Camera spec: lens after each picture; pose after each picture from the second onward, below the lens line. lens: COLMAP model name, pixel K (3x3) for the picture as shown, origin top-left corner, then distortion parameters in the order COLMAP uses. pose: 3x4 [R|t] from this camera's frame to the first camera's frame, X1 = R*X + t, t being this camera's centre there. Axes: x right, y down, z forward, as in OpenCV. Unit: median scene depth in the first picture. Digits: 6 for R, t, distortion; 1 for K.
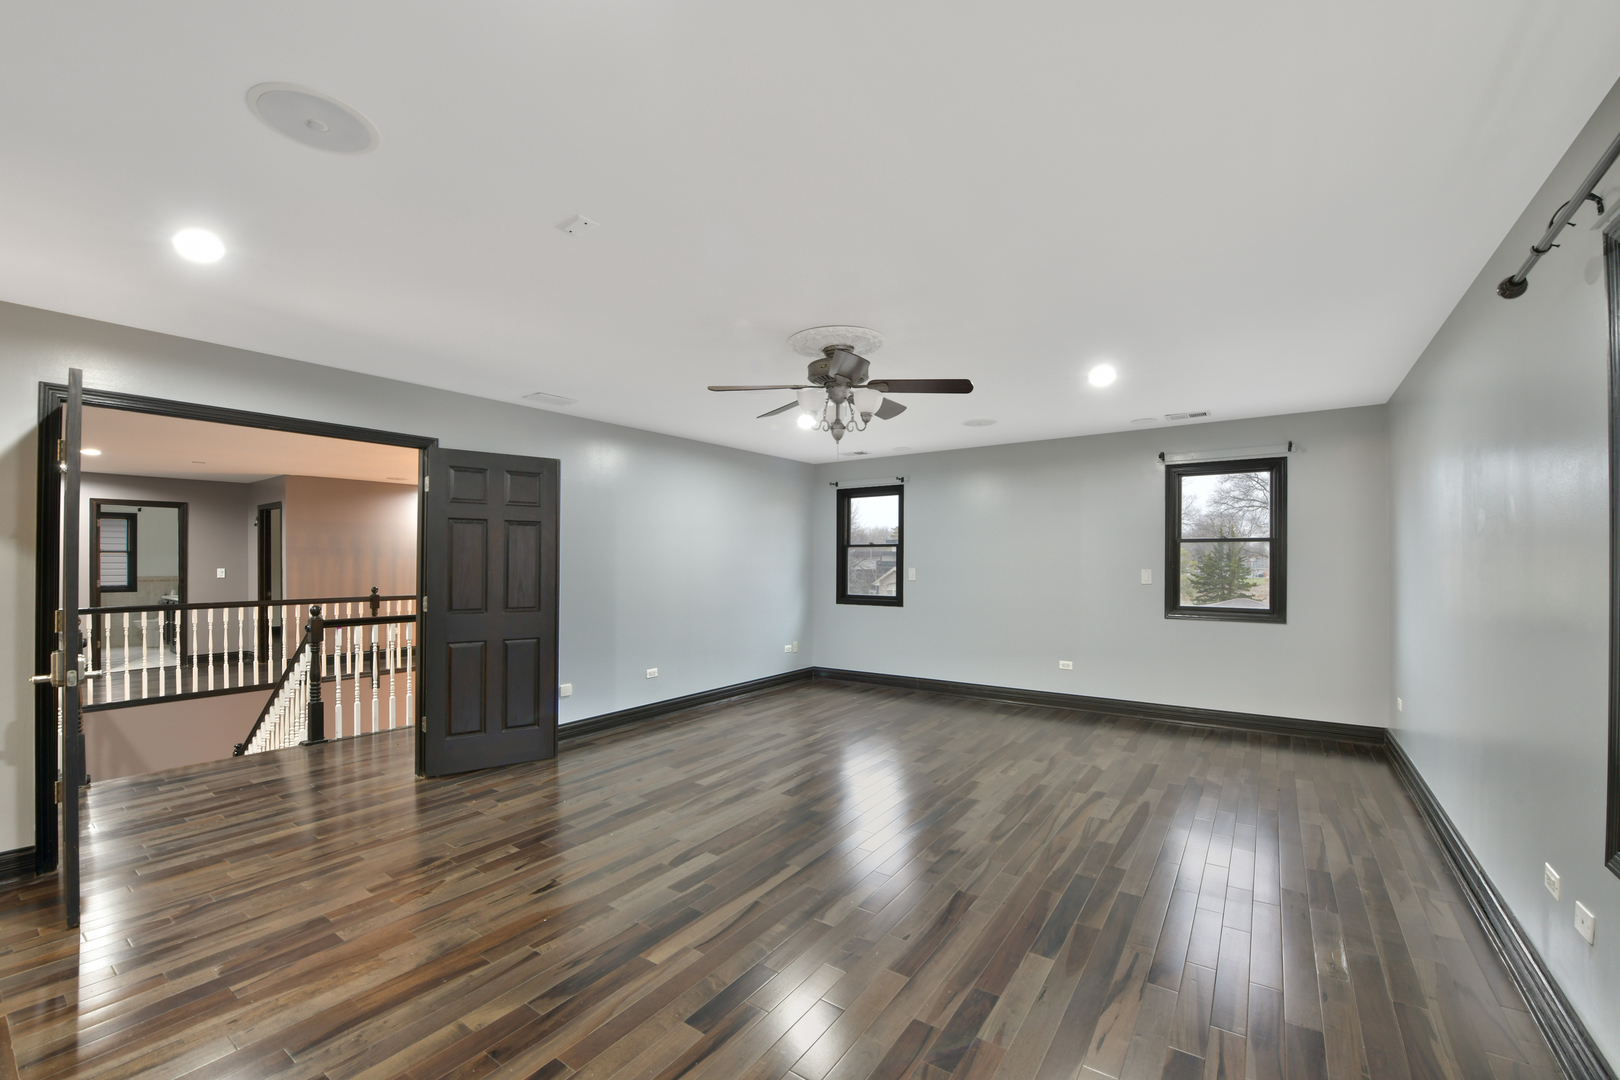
lens RADIAL K [[643.6, 0, 807.5], [0, 643.6, 556.5], [0, 0, 1]] dist [-0.025791, 0.000765]
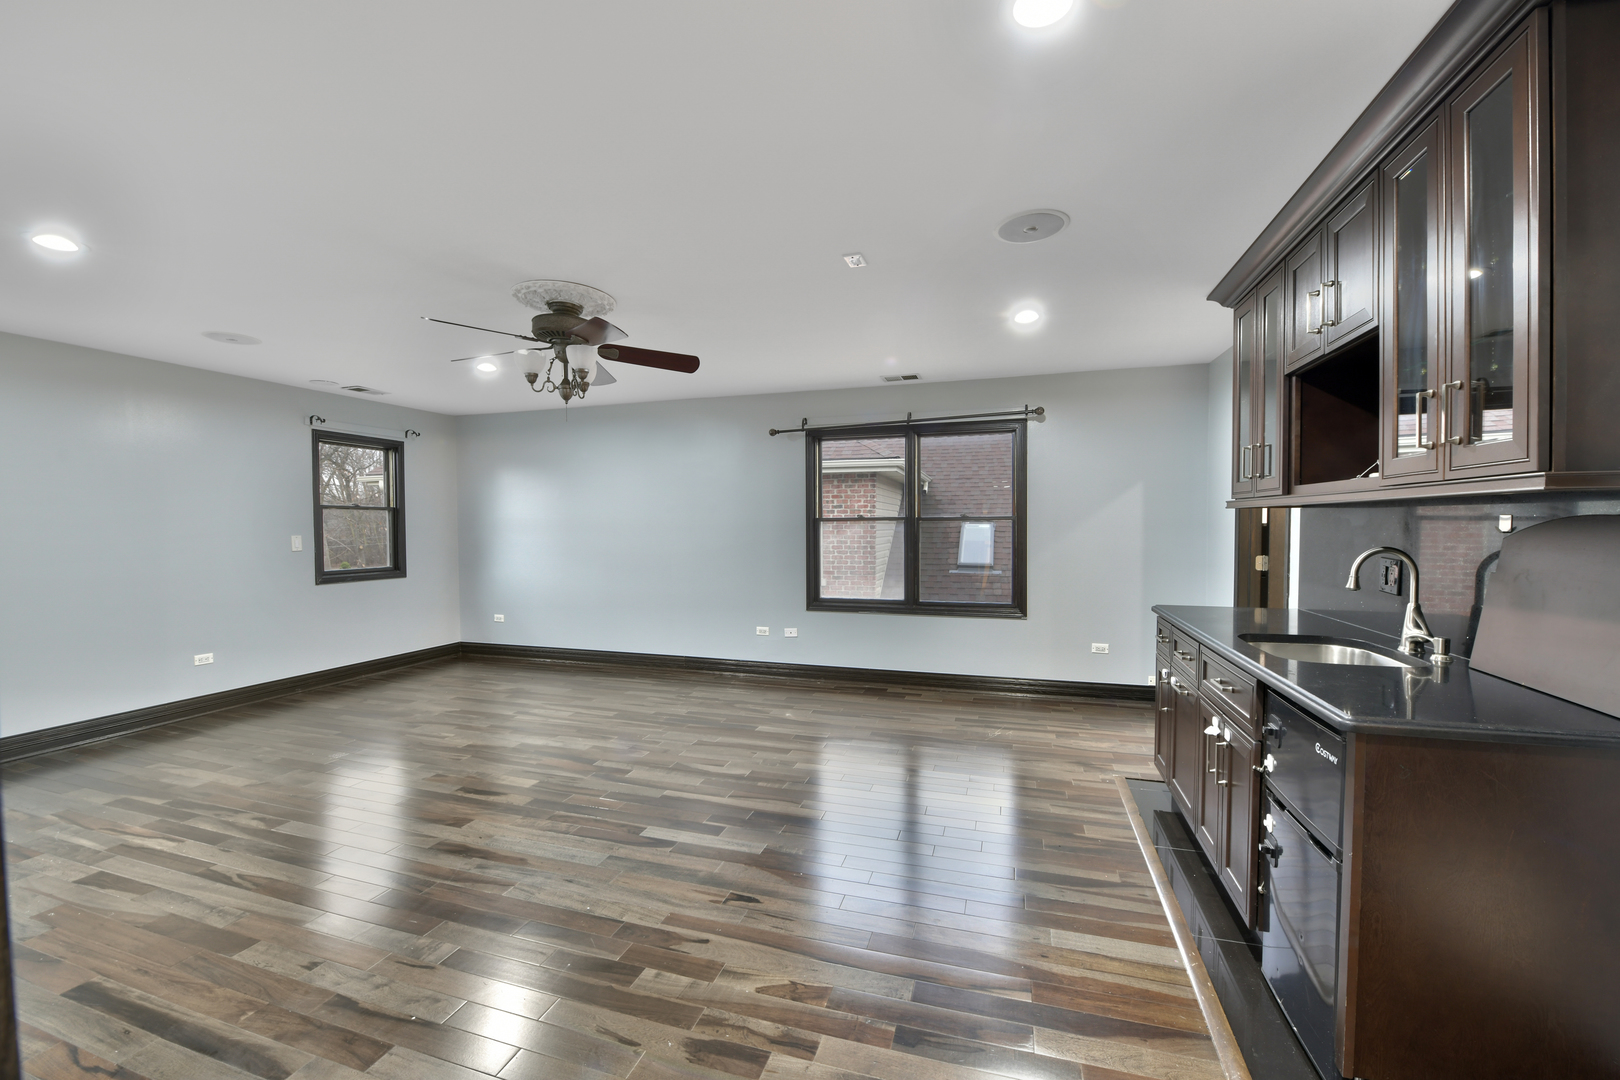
lens RADIAL K [[643.6, 0, 814.3], [0, 643.6, 542.5], [0, 0, 1]] dist [-0.025791, 0.000765]
pose [[-0.303407, -0.023073, 0.952582, -1.159188], [0.000722, 0.999701, 0.024444, 0.014573], [-0.952861, 0.008104, -0.303299, 1.078251]]
